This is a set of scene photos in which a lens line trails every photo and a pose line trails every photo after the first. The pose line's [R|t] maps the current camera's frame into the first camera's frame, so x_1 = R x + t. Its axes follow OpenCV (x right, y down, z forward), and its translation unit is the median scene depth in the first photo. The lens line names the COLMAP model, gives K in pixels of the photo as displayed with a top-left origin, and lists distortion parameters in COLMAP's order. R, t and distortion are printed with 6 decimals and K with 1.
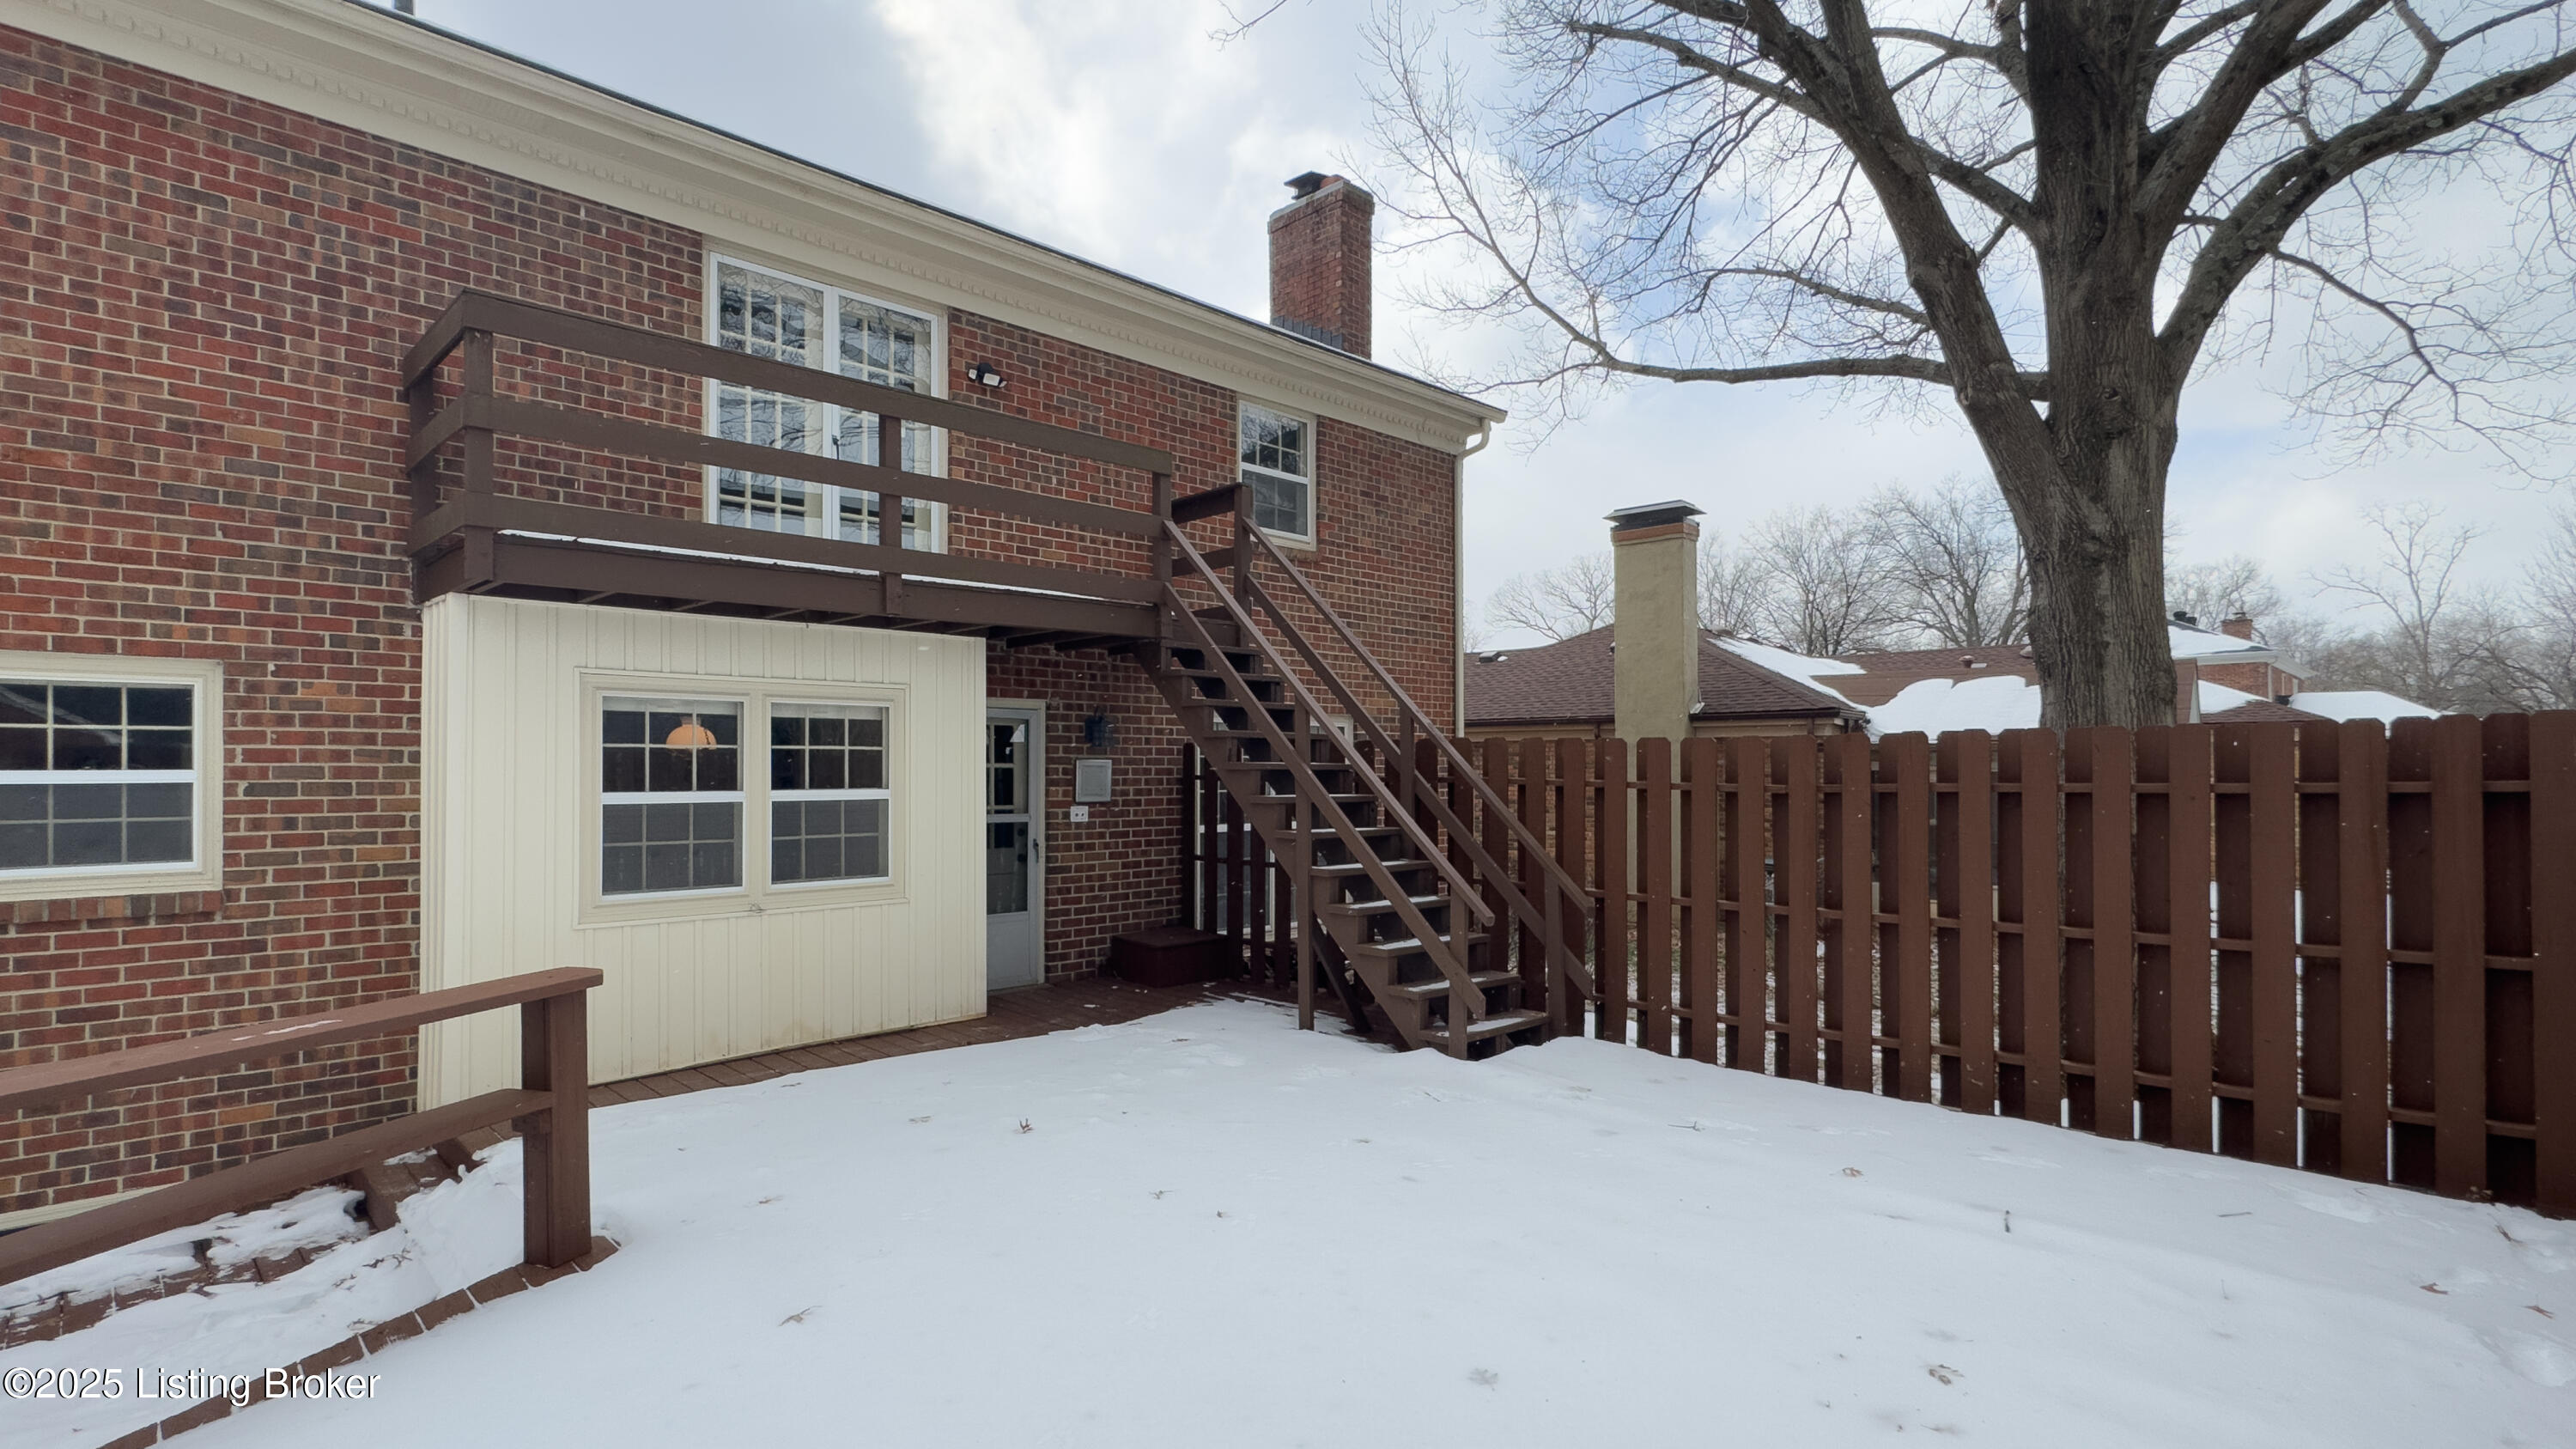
lens RADIAL K [[1308.8, 0, 1248.7], [0, 1308.8, 763.1], [0, 0, 1]] dist [-0.005808, -0.000972]
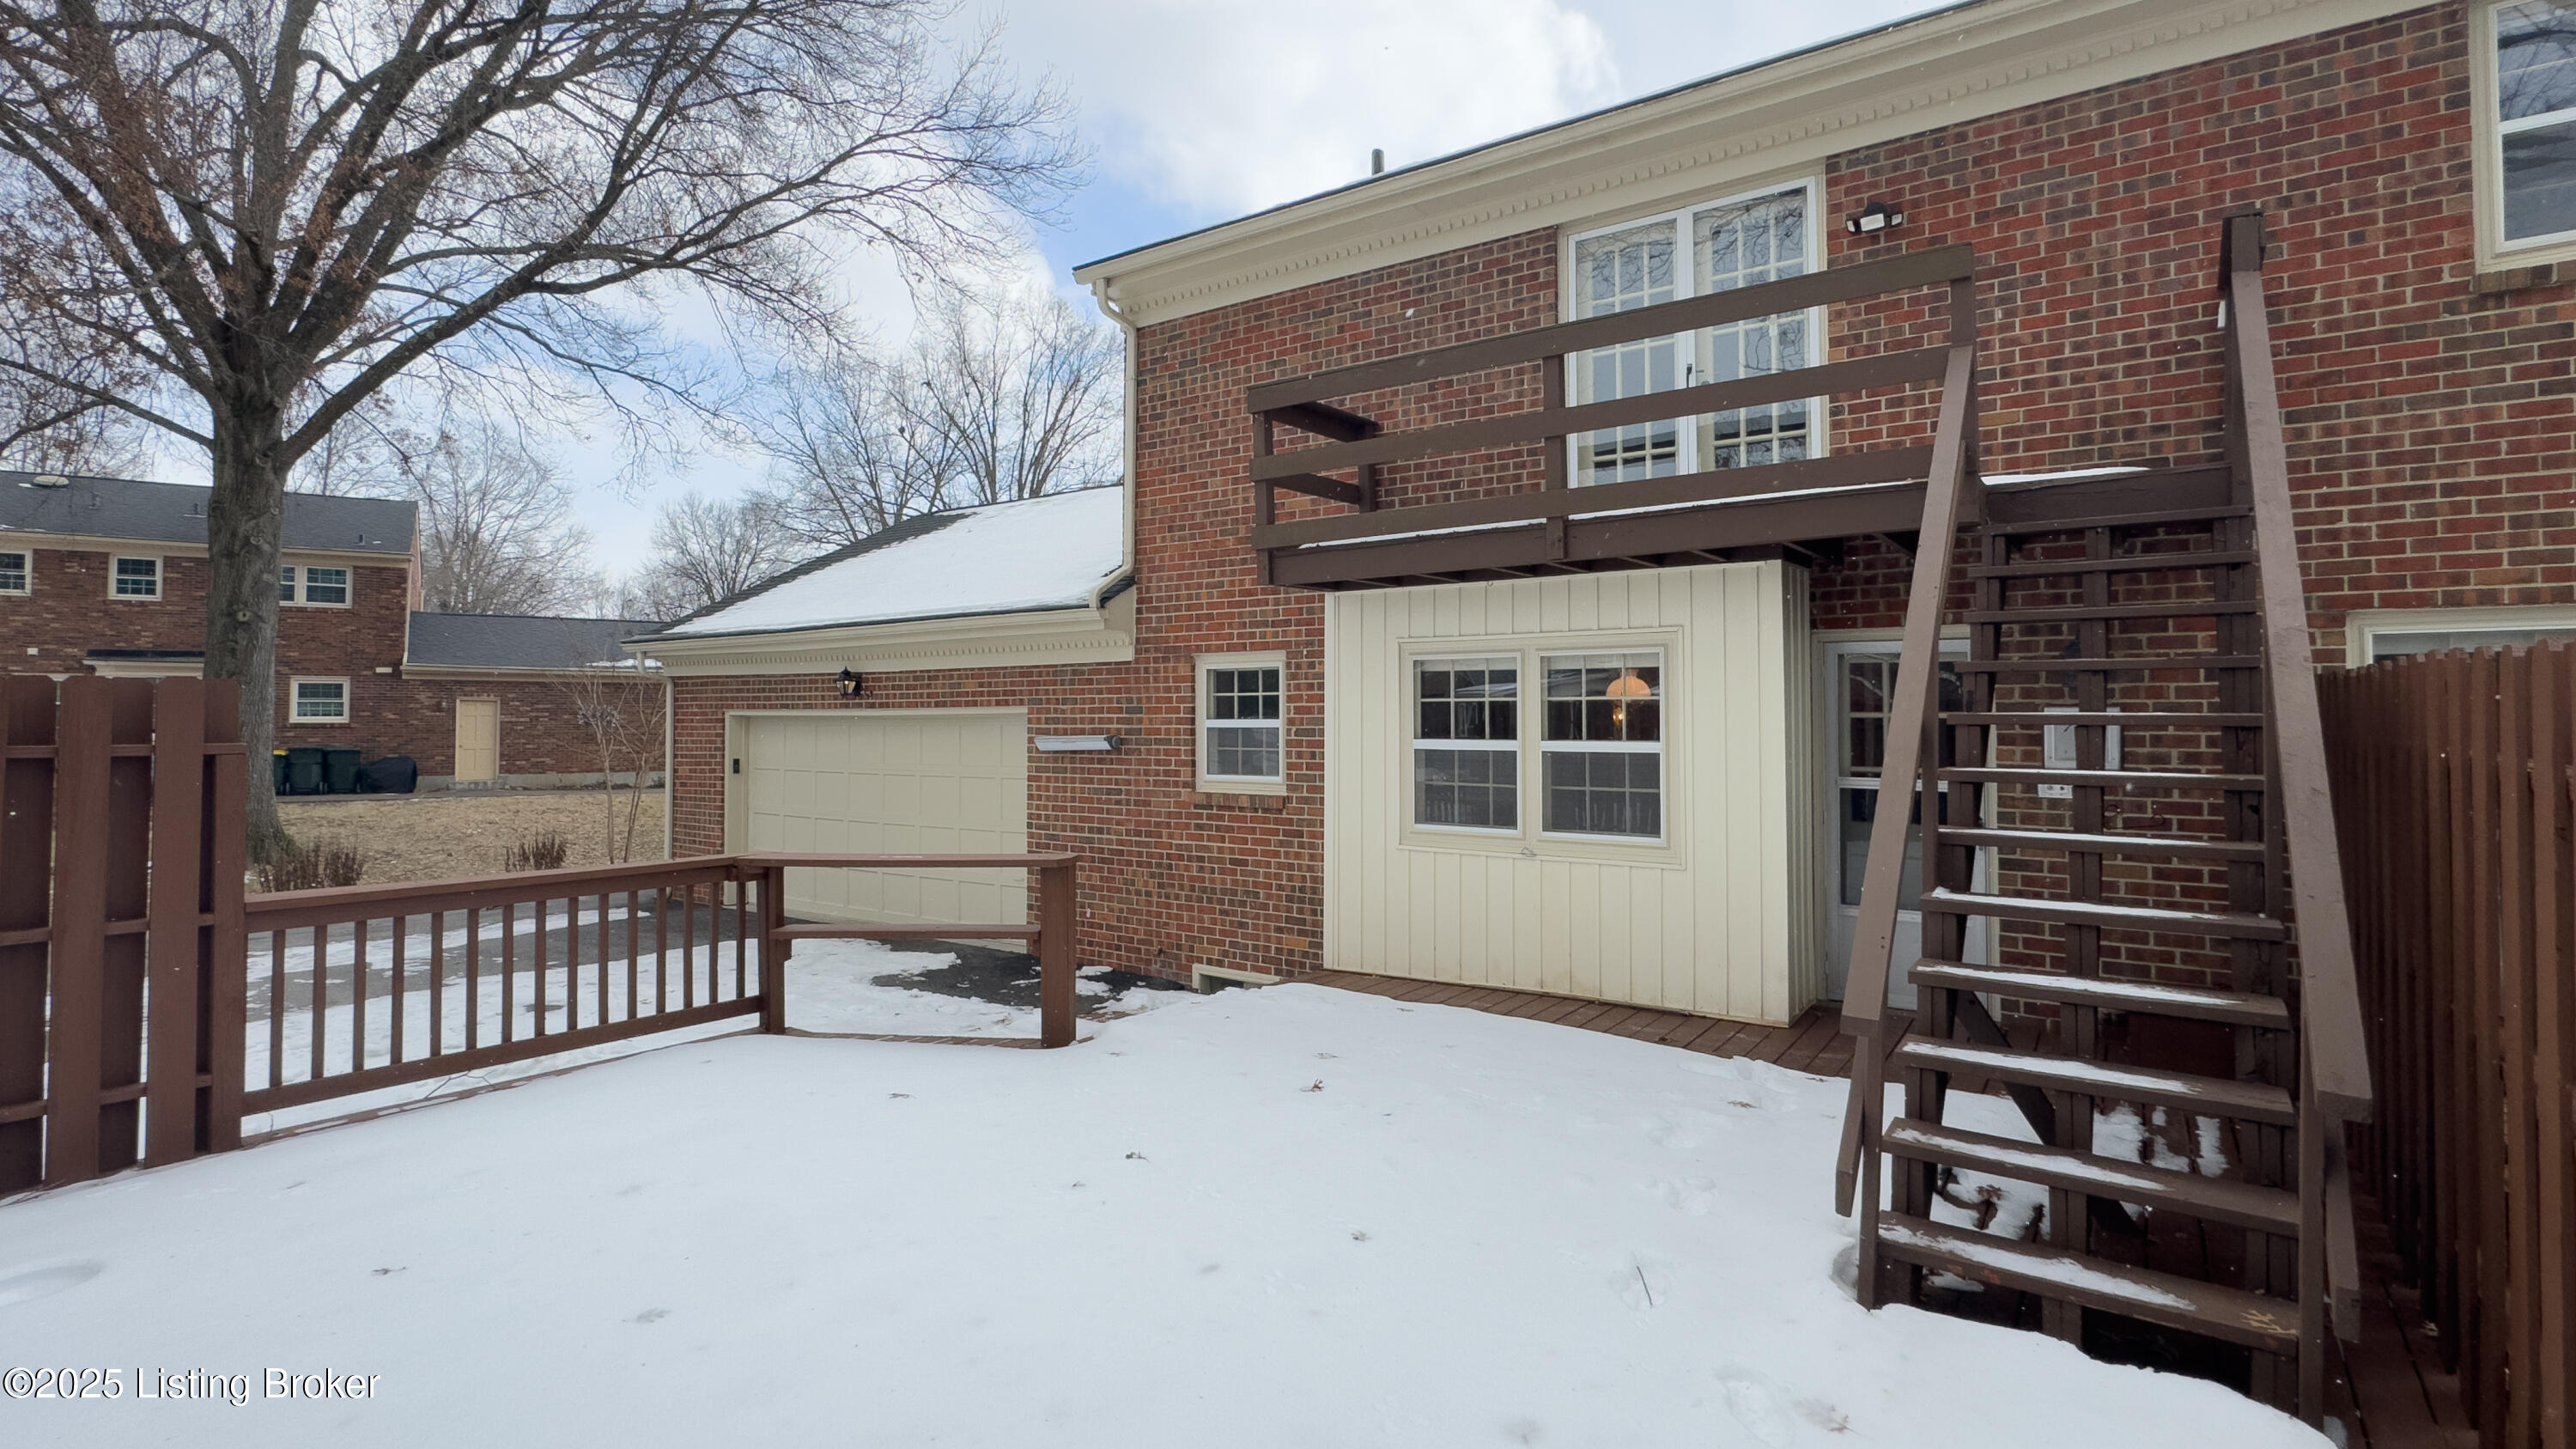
lens RADIAL K [[1308.8, 0, 1342.8], [0, 1308.8, 675.2], [0, 0, 1]] dist [-0.005808, -0.000972]
pose [[0.123197, -0.026482, -0.992029, 0.591796], [0.009389, 0.999630, -0.025519, -0.005463], [0.992338, -0.006170, 0.123400, 0.650311]]
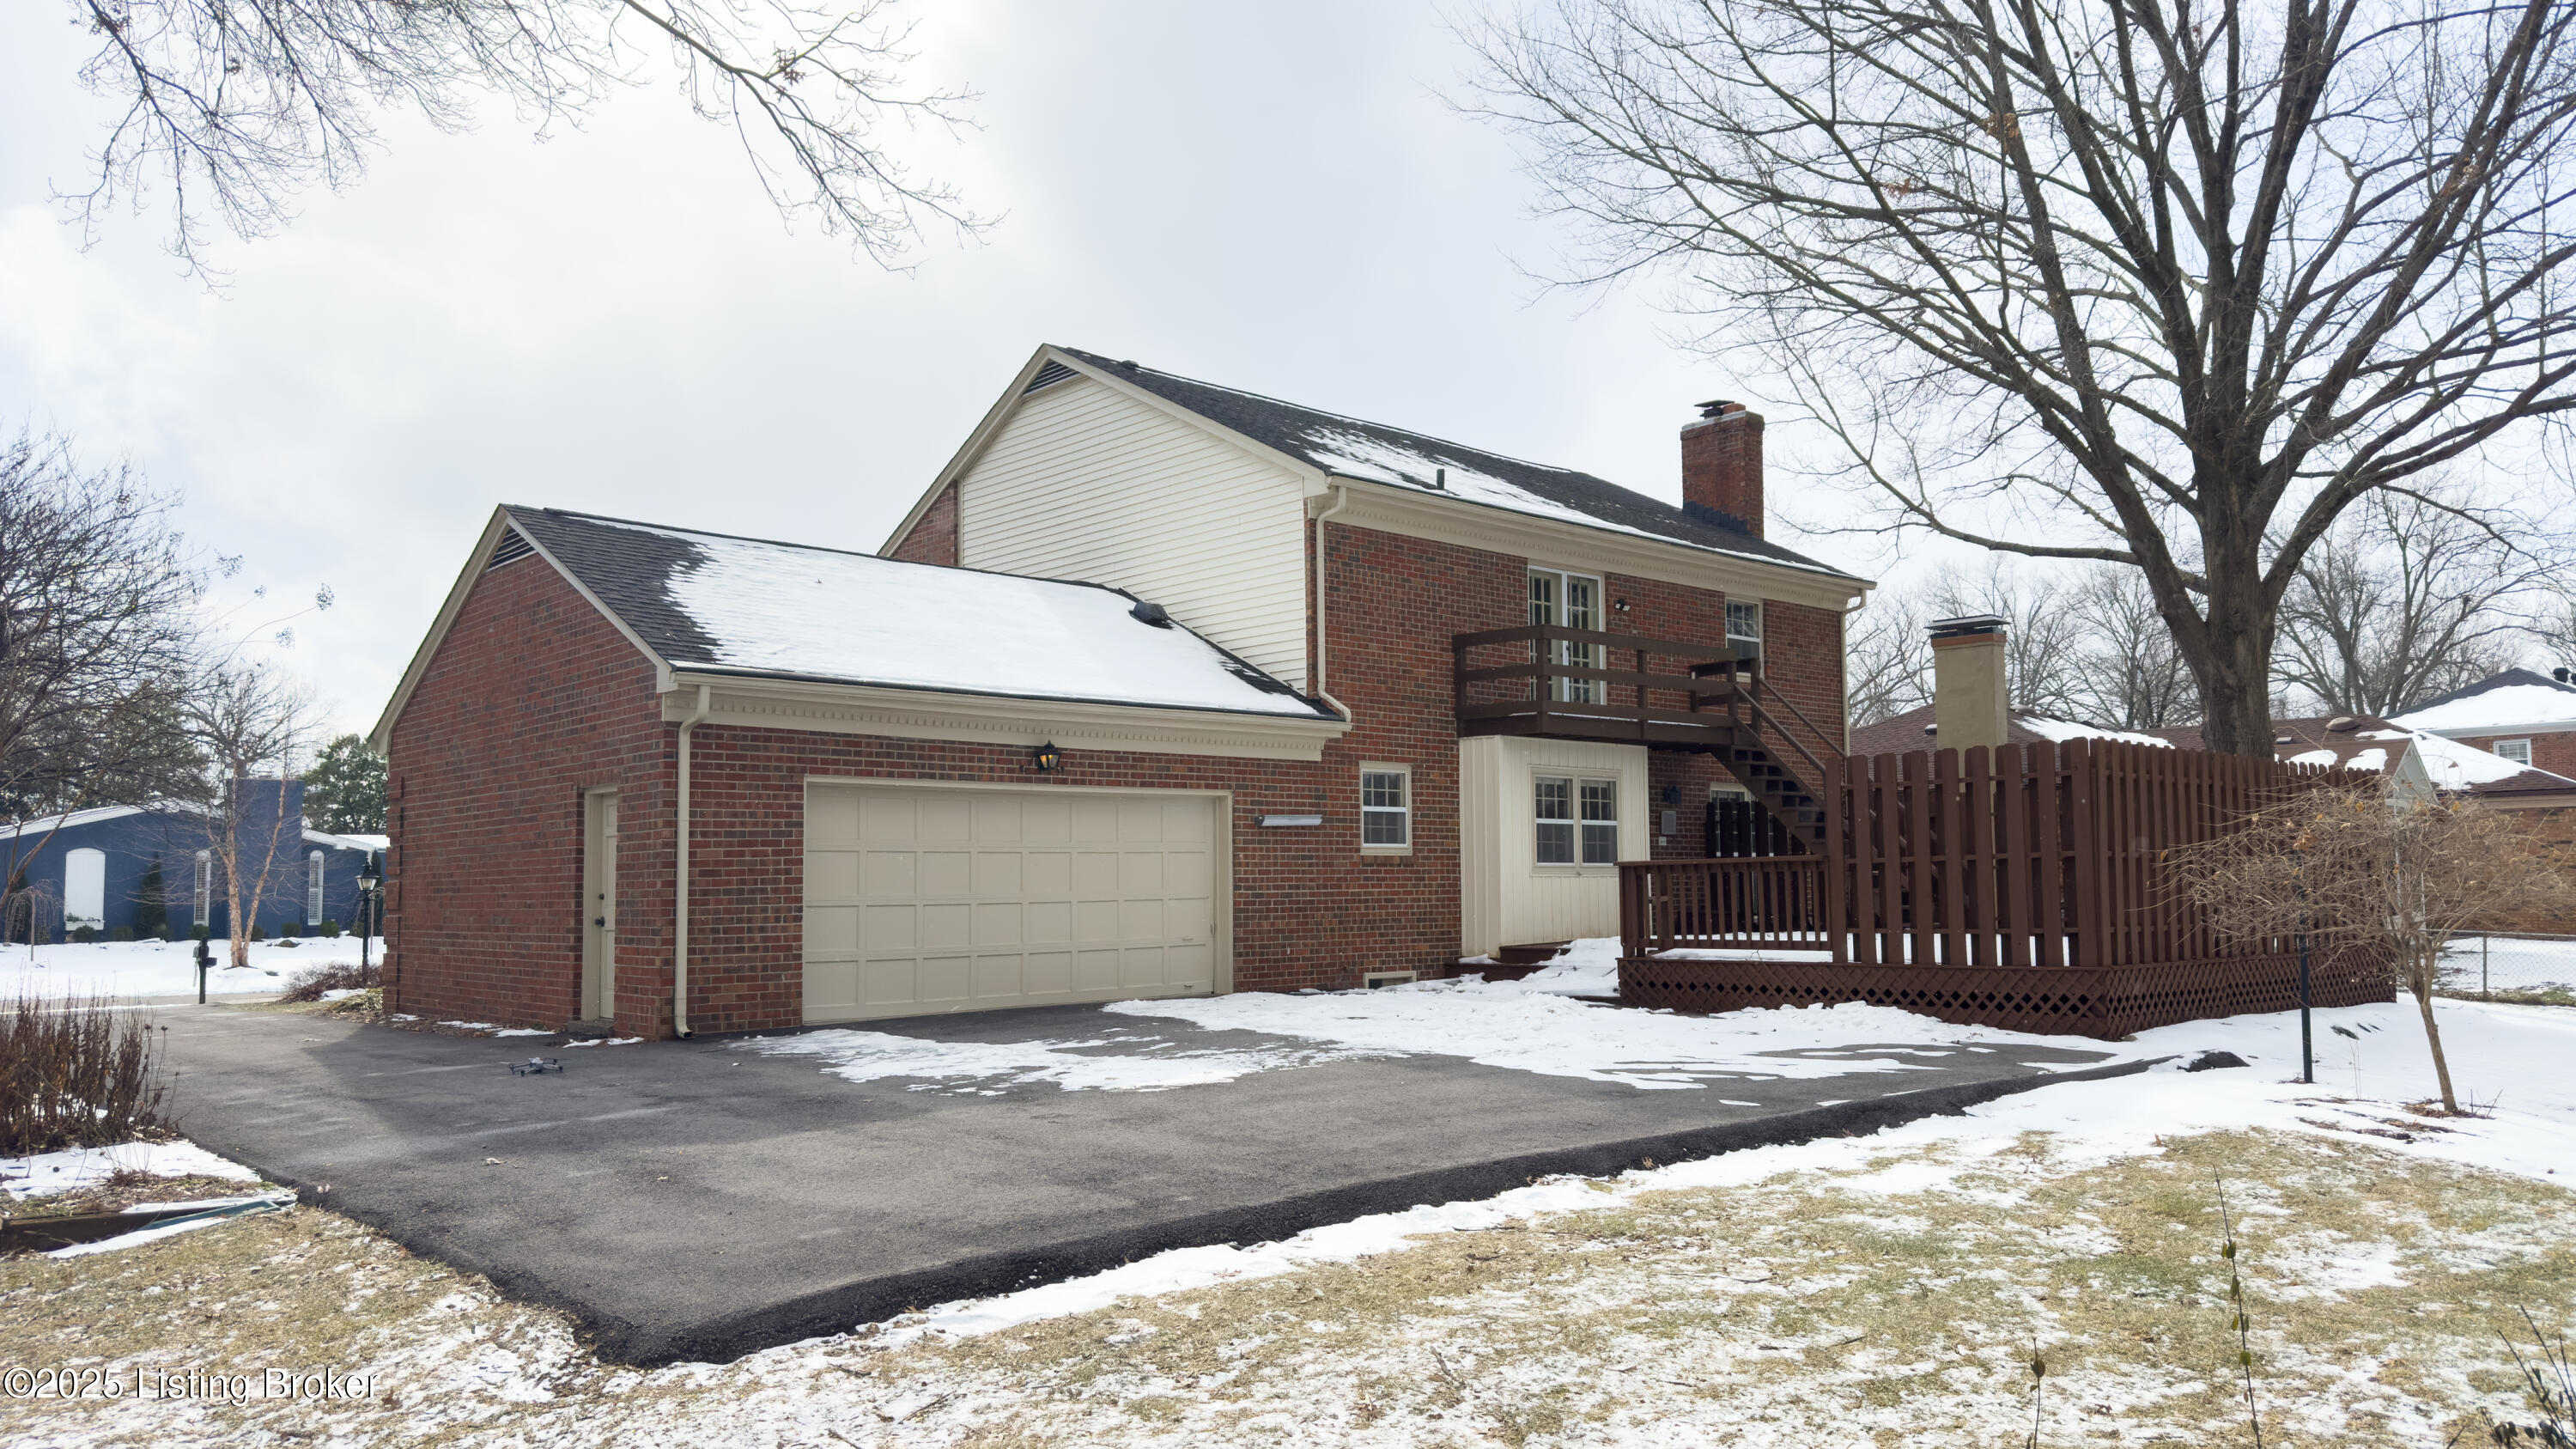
lens RADIAL K [[1798.1, 0, 1202.9], [0, 1798.1, 824.4], [0, 0, 1]] dist [-0.000721, -0.006814]
pose [[0.996762, -0.010153, -0.079760, -0.688751], [0.007878, 0.999554, -0.028790, 0.100466], [0.080016, 0.028068, 0.996398, -1.853290]]
